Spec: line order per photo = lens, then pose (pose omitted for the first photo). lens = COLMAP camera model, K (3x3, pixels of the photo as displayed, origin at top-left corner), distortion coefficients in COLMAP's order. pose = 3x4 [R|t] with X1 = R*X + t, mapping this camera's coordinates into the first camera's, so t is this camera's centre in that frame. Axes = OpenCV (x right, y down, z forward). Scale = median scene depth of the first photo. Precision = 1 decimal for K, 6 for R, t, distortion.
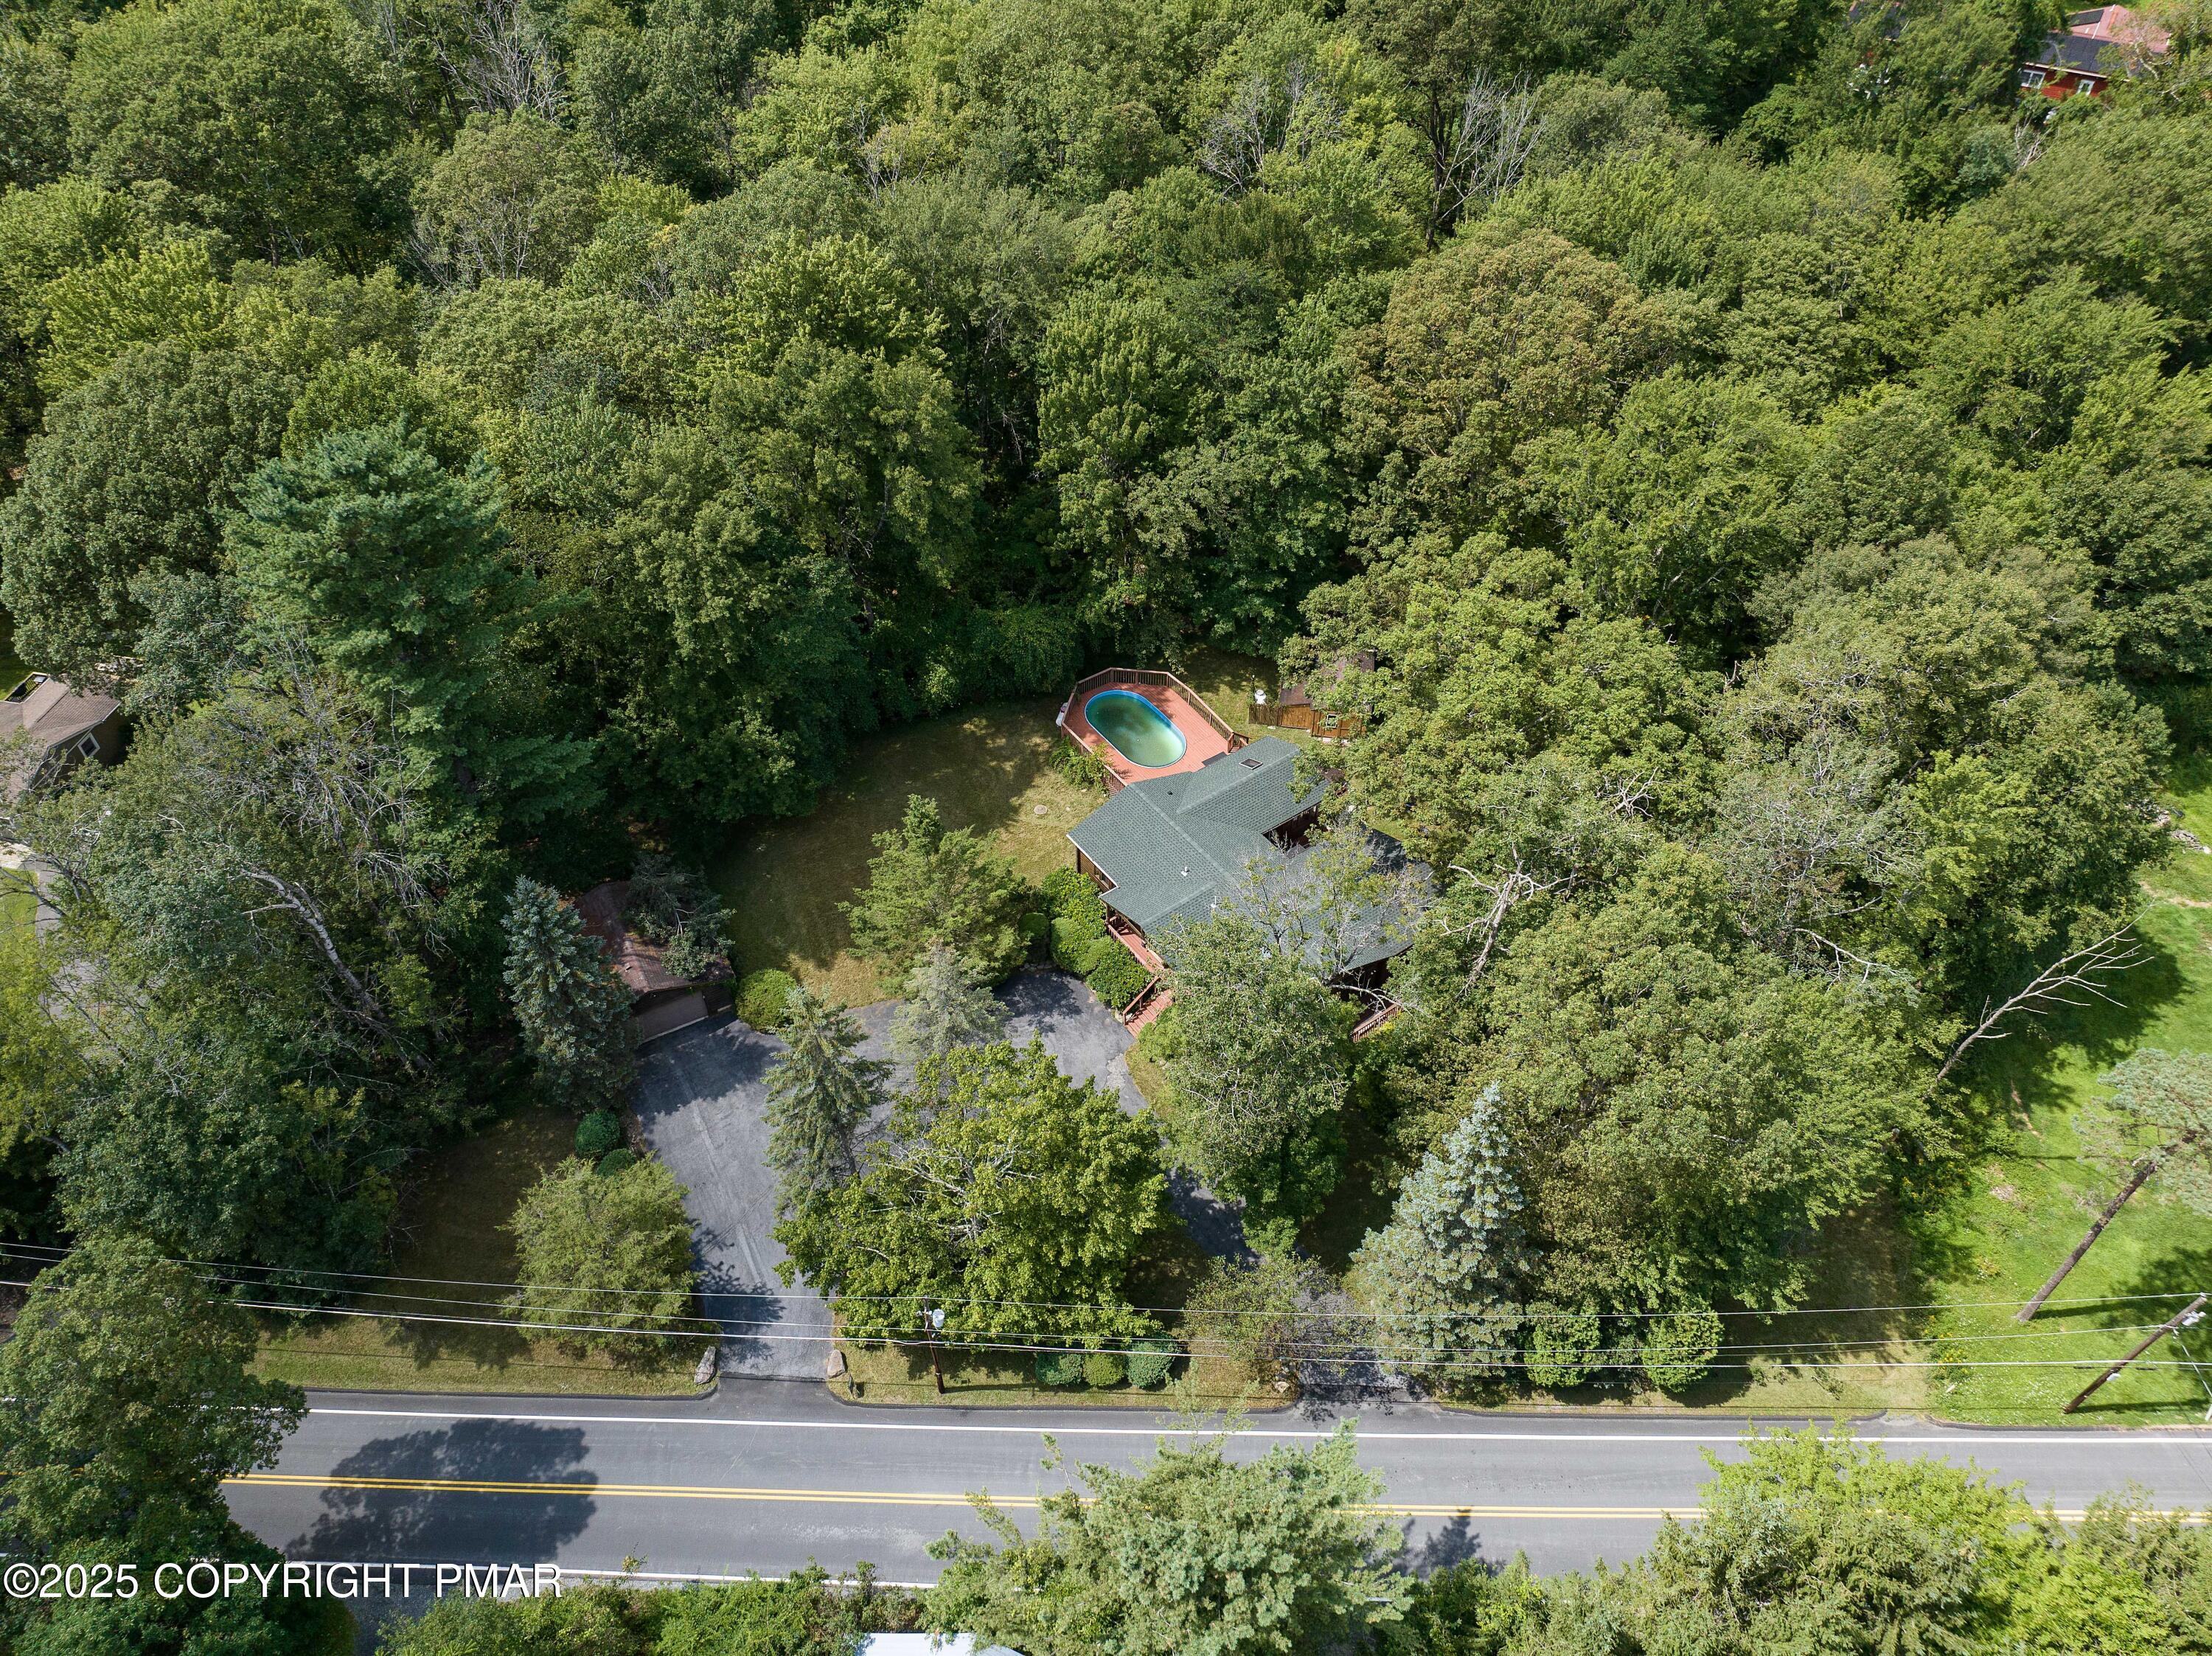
lens RADIAL K [[1554.4, 0, 1112.2], [0, 1554.4, 808.6], [0, 0, 1]] dist [-0.028630, 0.000234]
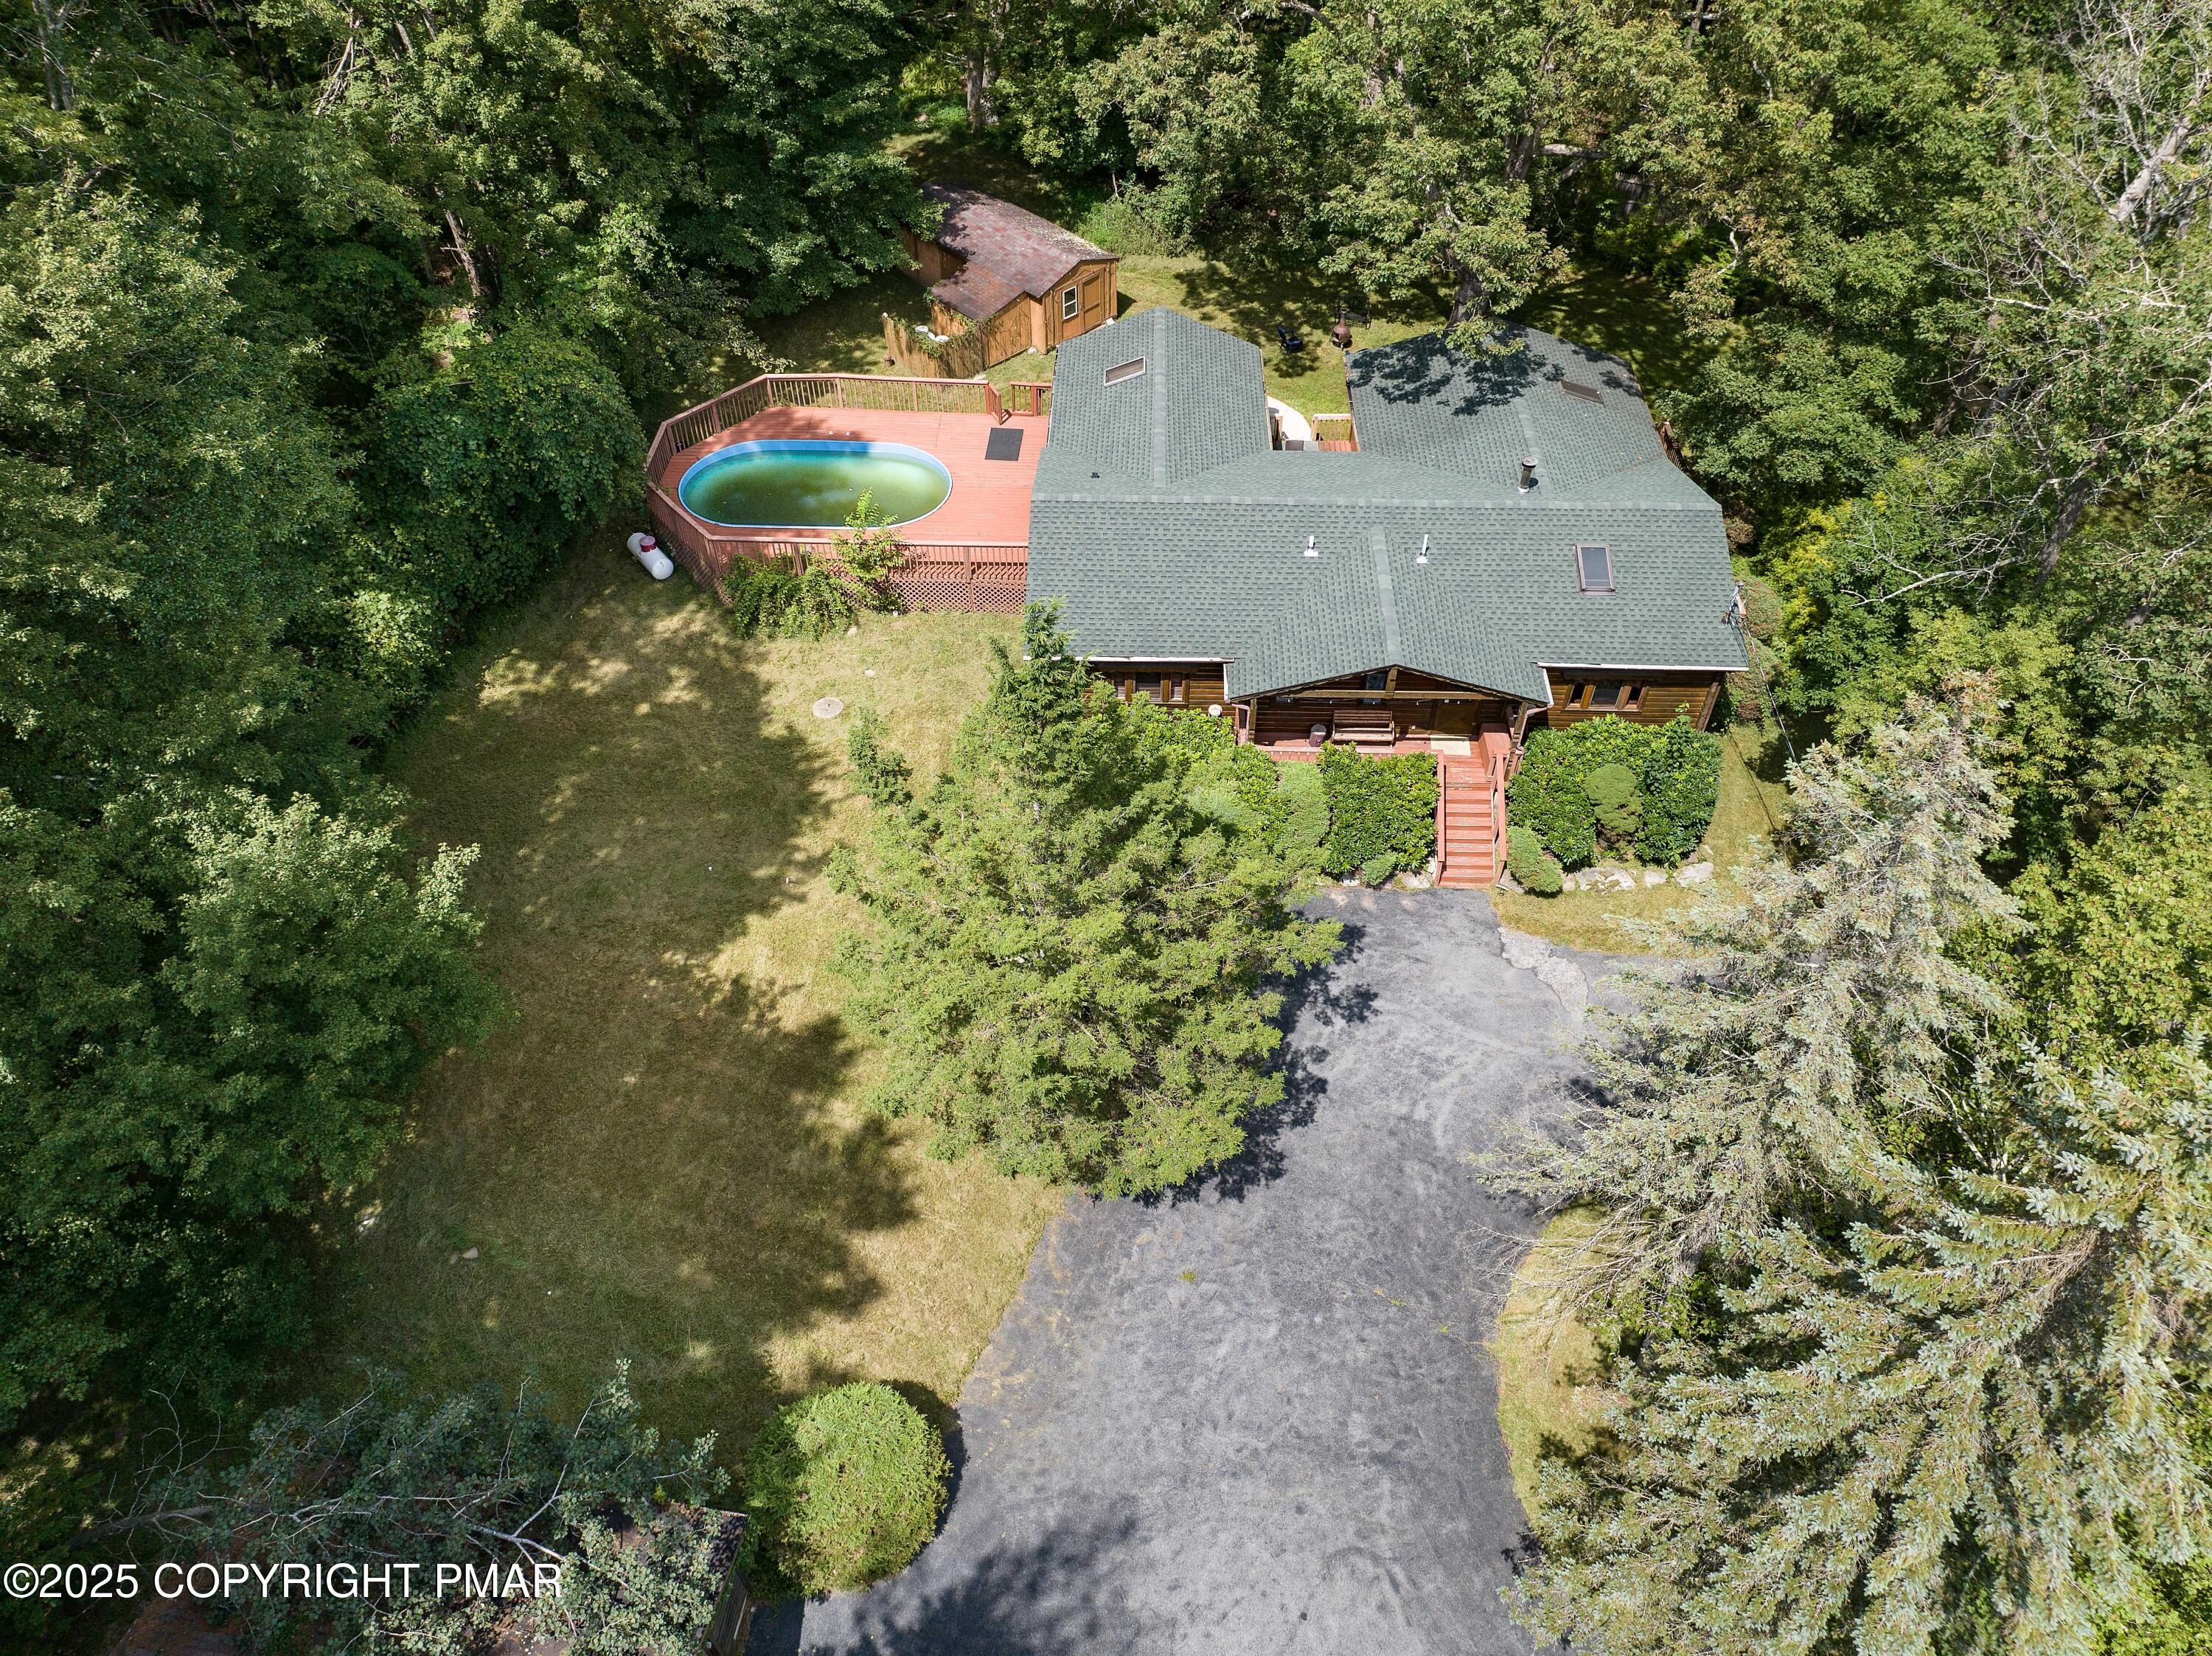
lens RADIAL K [[1554.4, 0, 1108.5], [0, 1554.4, 812.4], [0, 0, 1]] dist [-0.028630, 0.000234]
pose [[0.604076, -0.577690, 0.548968, -0.285098], [0.558706, 0.798211, 0.225181, -0.033694], [-0.568277, 0.170685, 0.804939, 0.683587]]
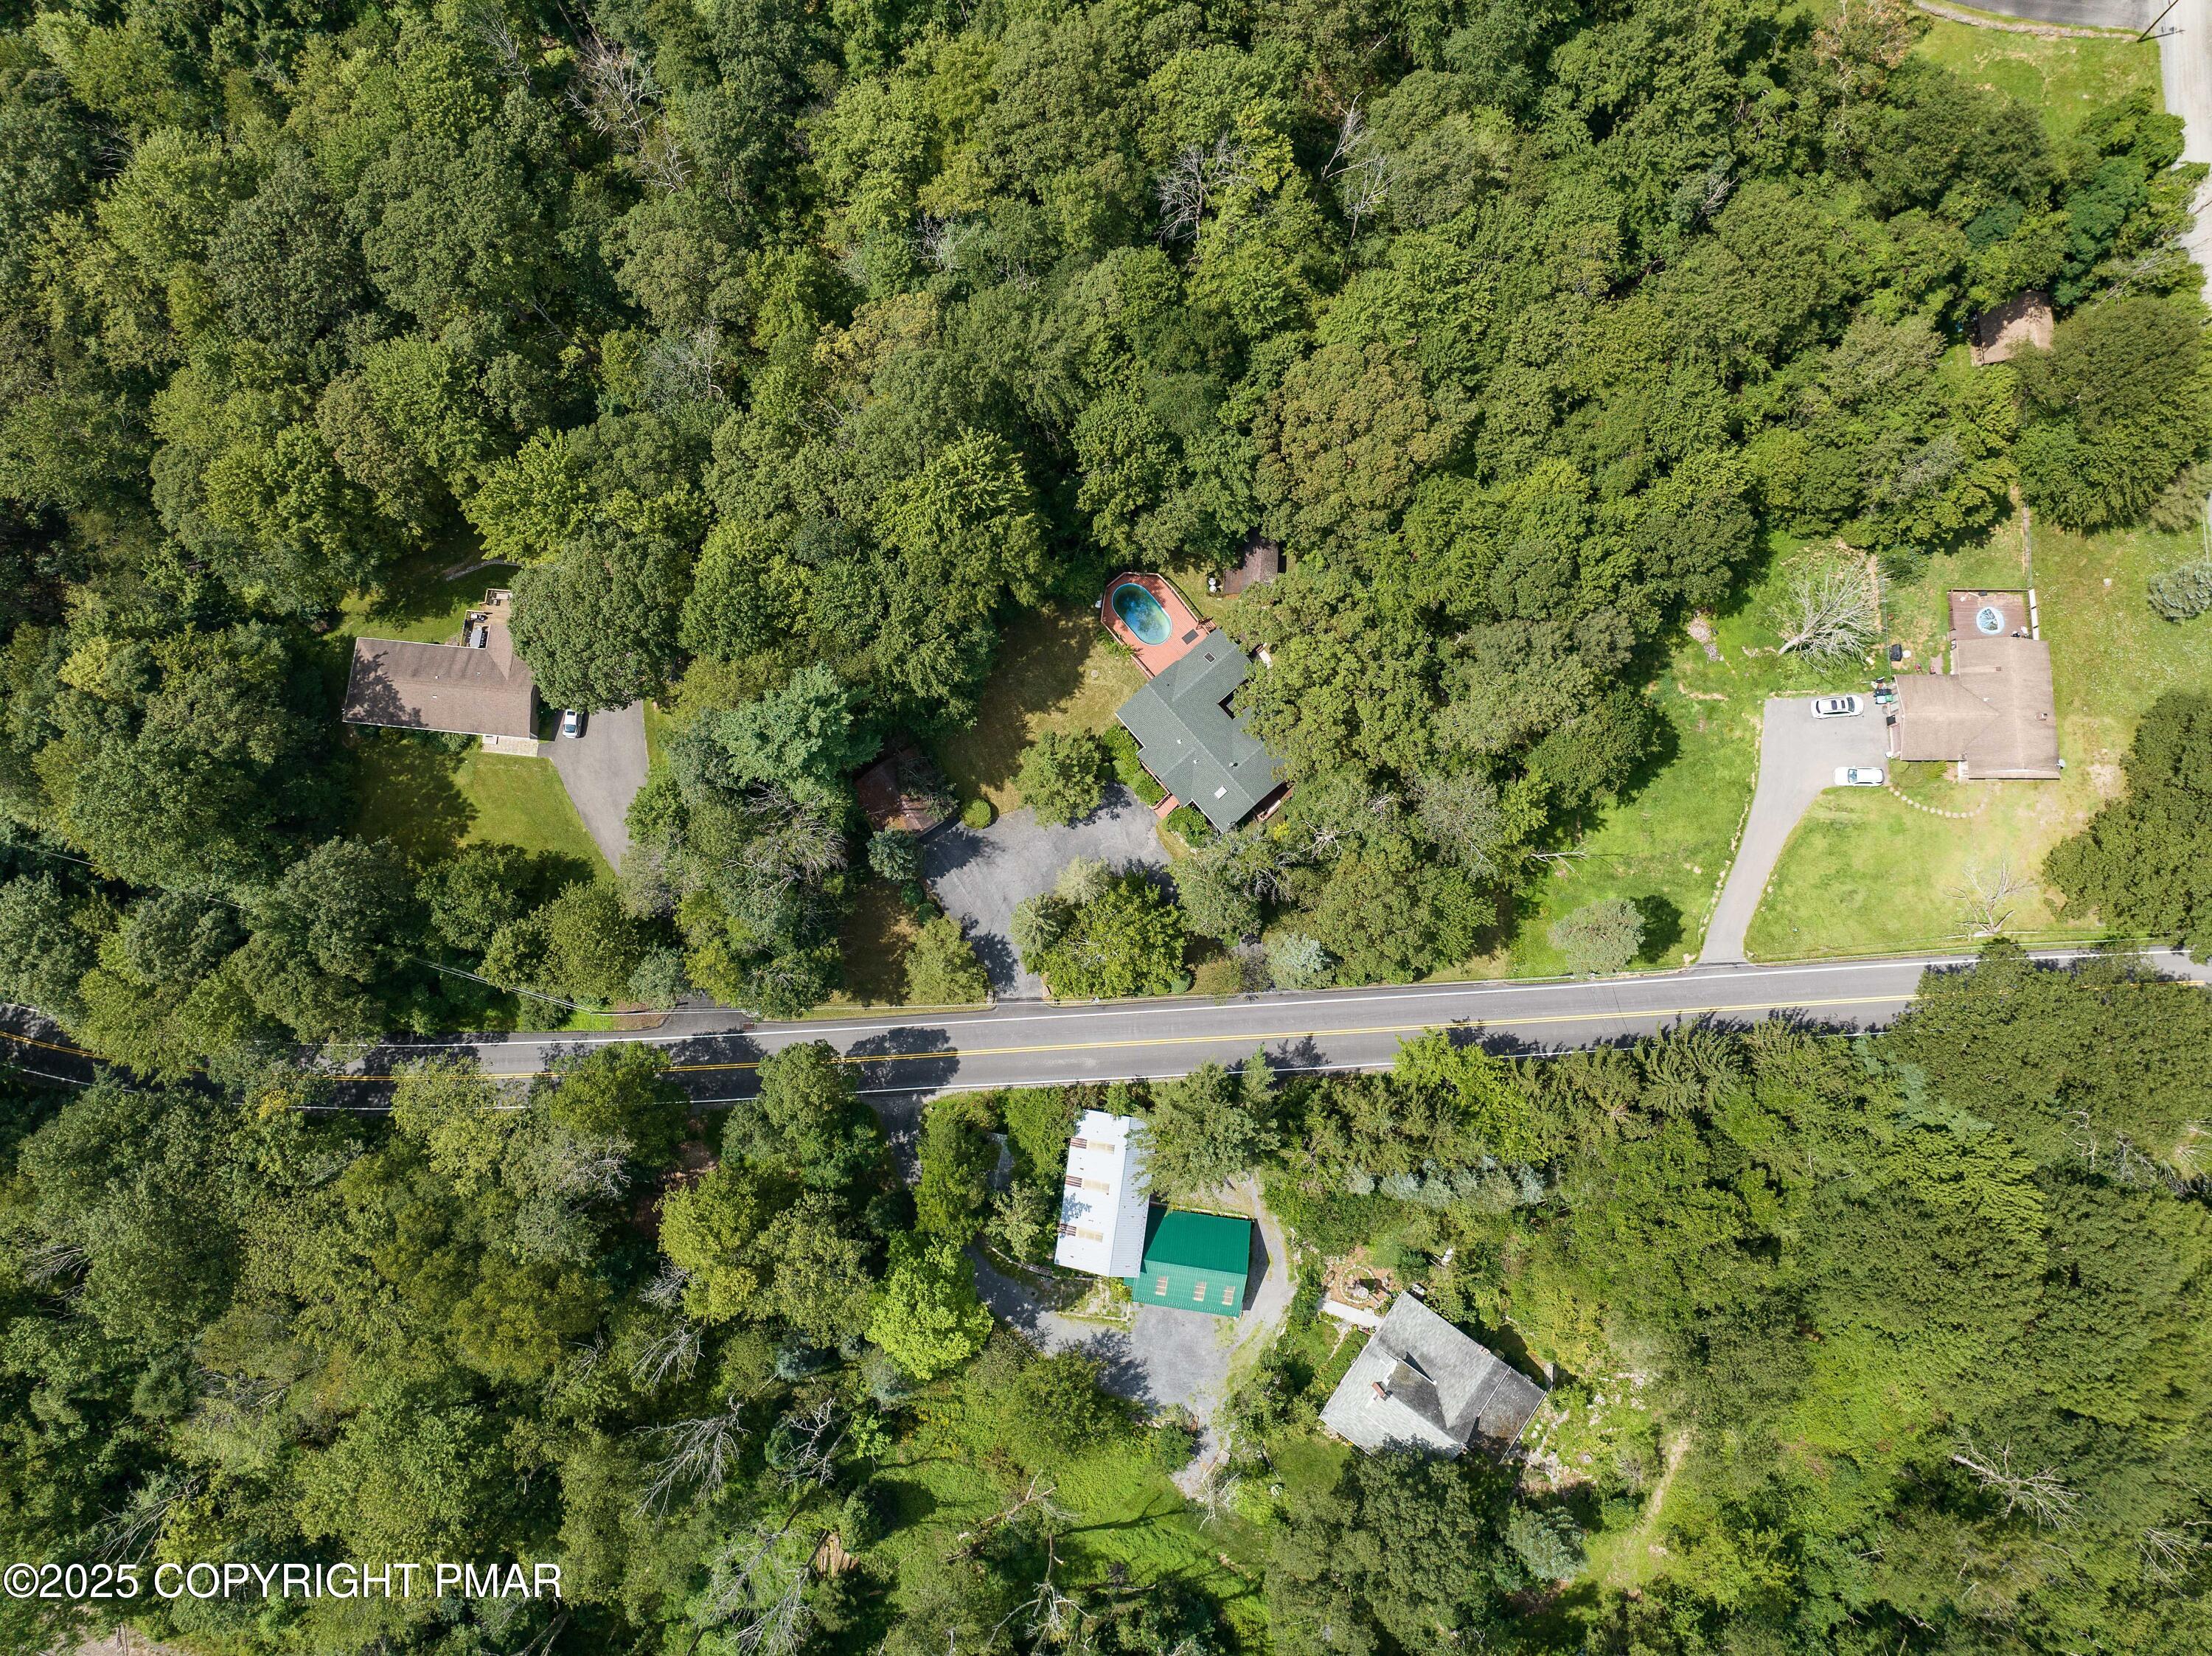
lens RADIAL K [[1554.4, 0, 1108.4], [0, 1554.4, 824.6], [0, 0, 1]] dist [-0.028630, 0.000234]
pose [[0.995788, -0.091348, 0.007899, -0.068045], [0.069107, 0.804360, 0.590110, -1.038745], [-0.060258, -0.587078, 0.807285, -0.635430]]
